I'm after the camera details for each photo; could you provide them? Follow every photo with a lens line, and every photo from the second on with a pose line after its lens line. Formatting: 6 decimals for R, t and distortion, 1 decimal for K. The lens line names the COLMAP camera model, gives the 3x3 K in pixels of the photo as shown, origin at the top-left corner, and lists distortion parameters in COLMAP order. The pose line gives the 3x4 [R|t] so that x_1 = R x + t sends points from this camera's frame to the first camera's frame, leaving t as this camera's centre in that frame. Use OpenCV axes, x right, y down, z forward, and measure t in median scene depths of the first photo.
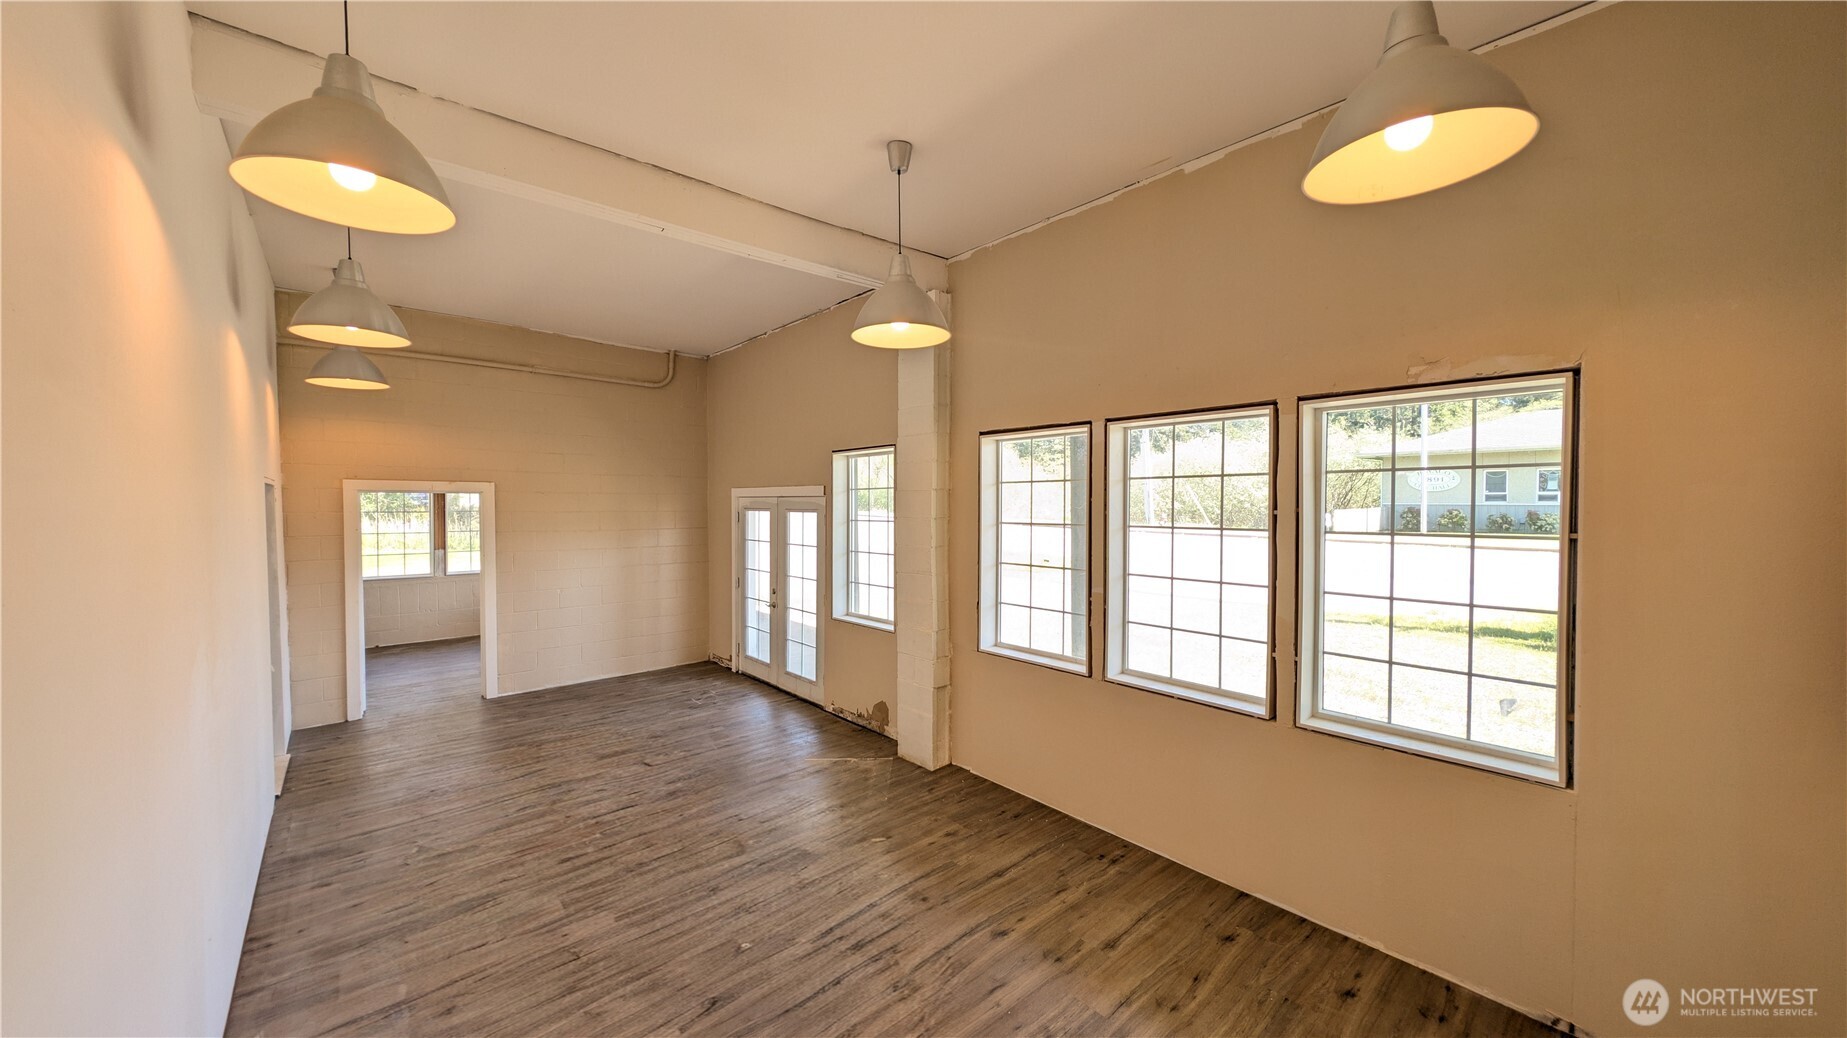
lens RADIAL K [[650.3, 0, 923.9], [0, 650.3, 518.1], [0, 0, 1]] dist [0.000497, -0.001233]
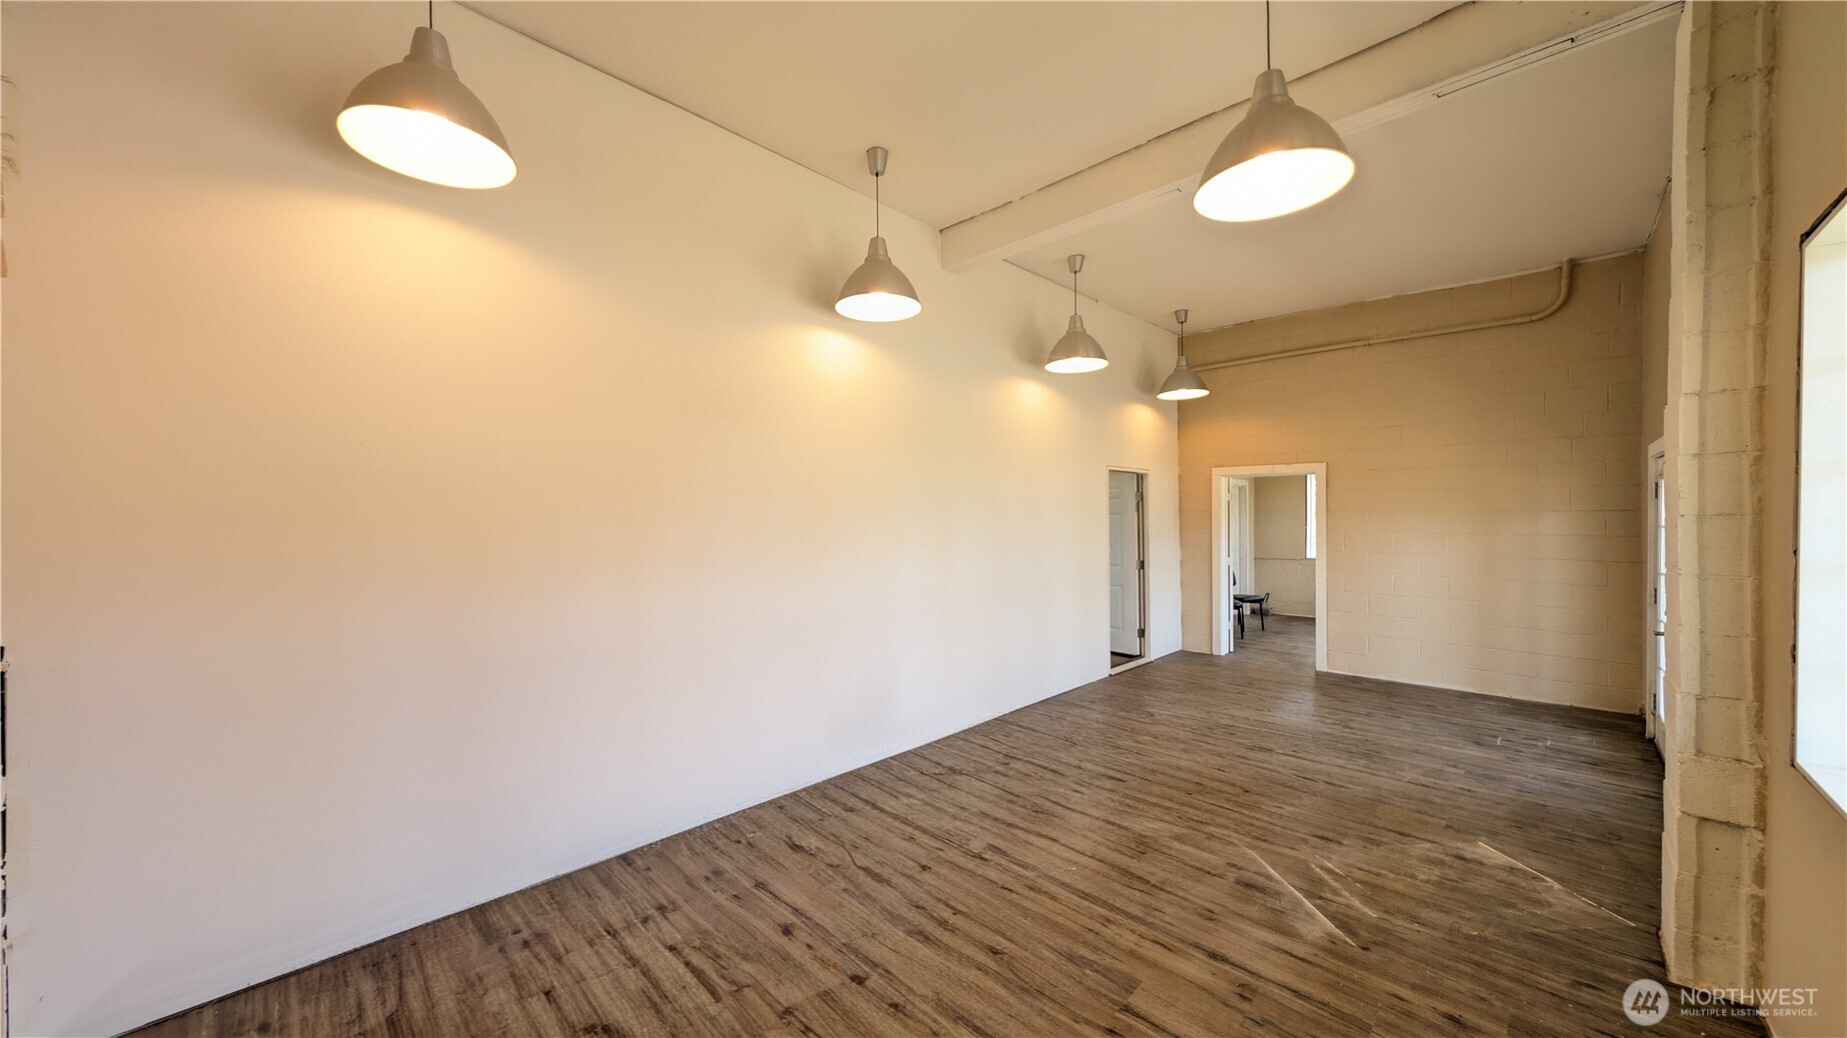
lens RADIAL K [[650.3, 0, 924.6], [0, 650.3, 522.0], [0, 0, 1]] dist [0.000497, -0.001233]
pose [[0.076861, 0.017740, -0.996884, 0.322406], [-0.018762, 0.999690, 0.016343, 0.035197], [0.996865, 0.017447, 0.077170, 0.291512]]
